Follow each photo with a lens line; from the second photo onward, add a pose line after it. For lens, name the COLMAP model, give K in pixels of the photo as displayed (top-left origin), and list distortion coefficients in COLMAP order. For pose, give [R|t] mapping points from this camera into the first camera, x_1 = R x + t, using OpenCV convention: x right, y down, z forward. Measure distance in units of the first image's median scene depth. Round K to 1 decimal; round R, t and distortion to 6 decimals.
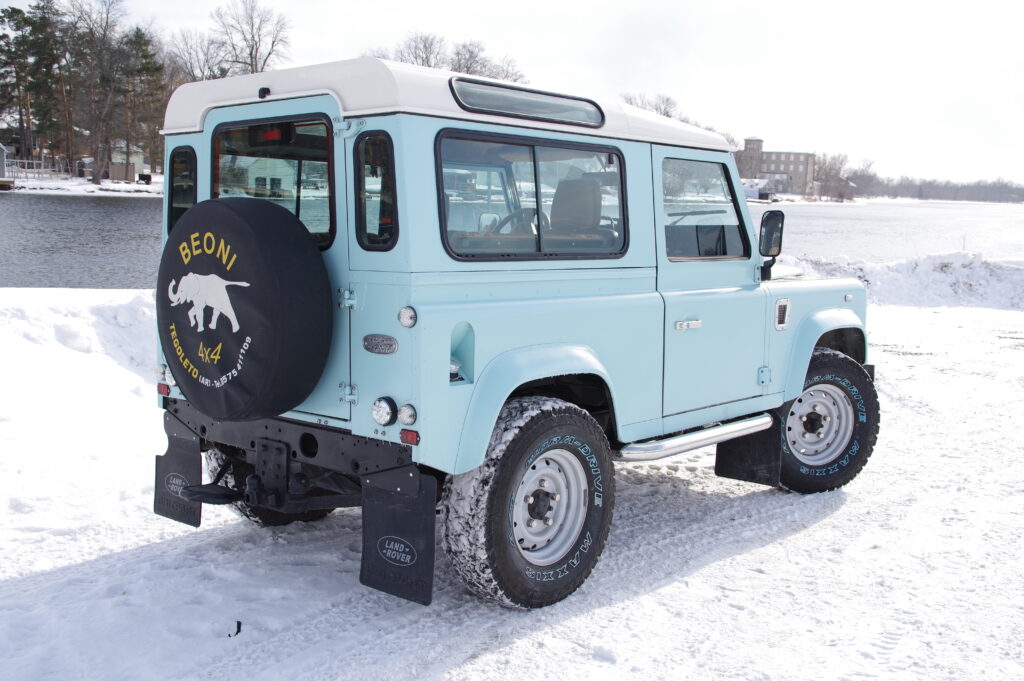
lens RADIAL K [[1071.5, 0, 512.0], [0, 1071.5, 340.5], [0, 0, 1]] dist [-0.070393, 0.329554]
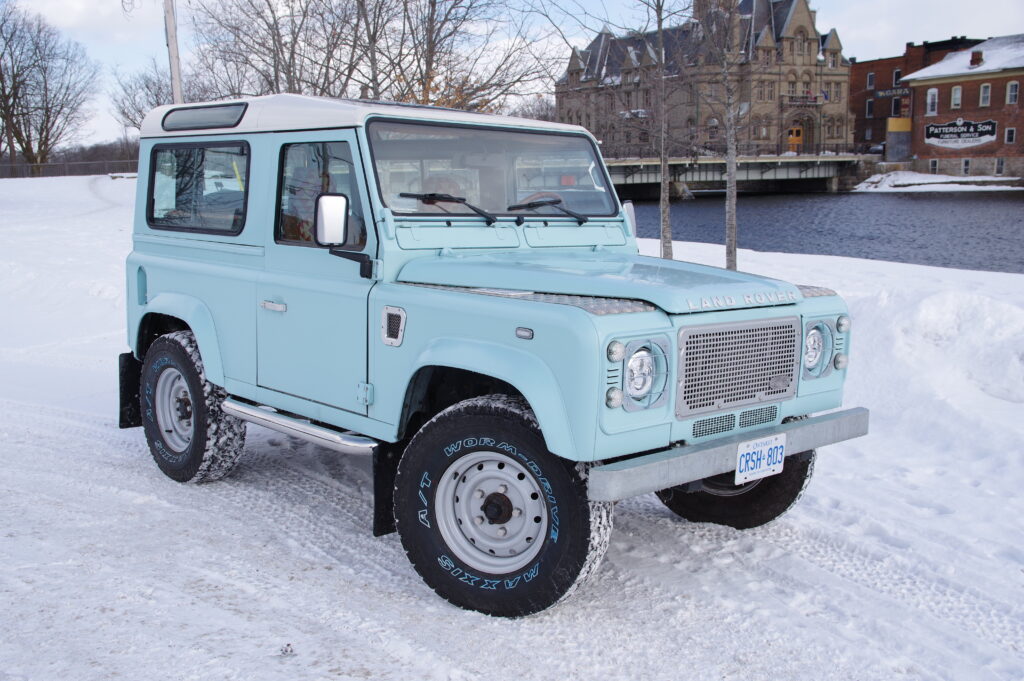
lens RADIAL K [[1071.5, 0, 512.0], [0, 1071.5, 340.5], [0, 0, 1]] dist [-0.070393, 0.329554]
pose [[-0.076065, 0.118731, -0.990009, 0.926459], [-0.127711, 0.983547, 0.127769, -0.113135], [0.988890, 0.136154, -0.059651, 1.024369]]
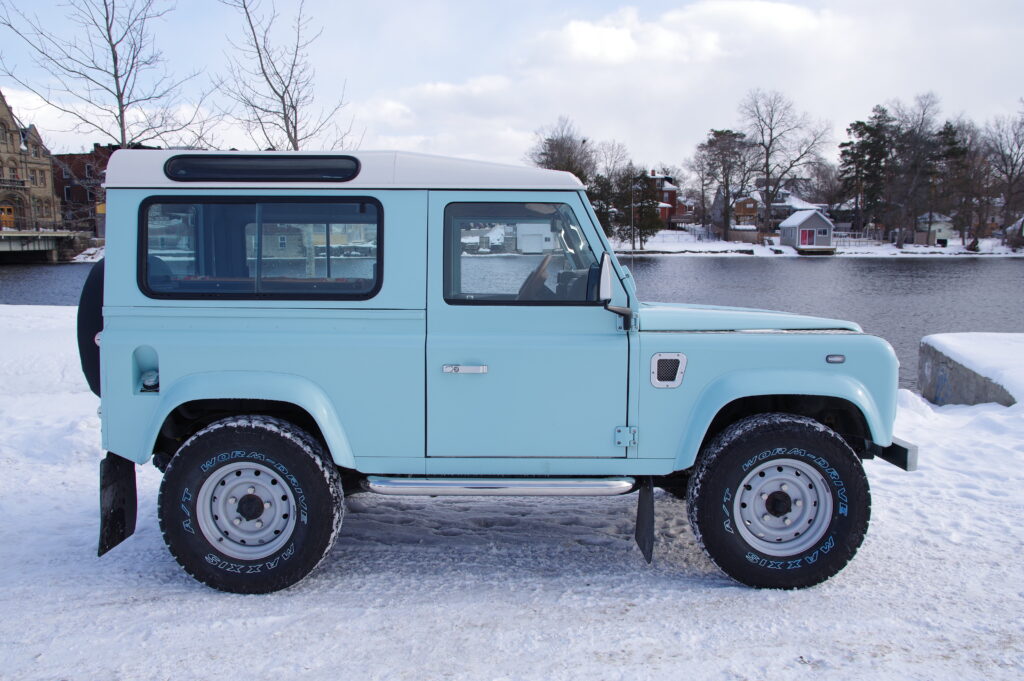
lens RADIAL K [[839.0, 0, 519.0], [0, 839.0, 344.0], [0, 0, 1]] dist [-0.145932, 0.216163]
pose [[0.683453, 0.052198, -0.728126, 0.601849], [-0.074565, 0.997215, 0.001498, -0.033605], [0.726176, 0.053269, 0.685442, 0.398544]]
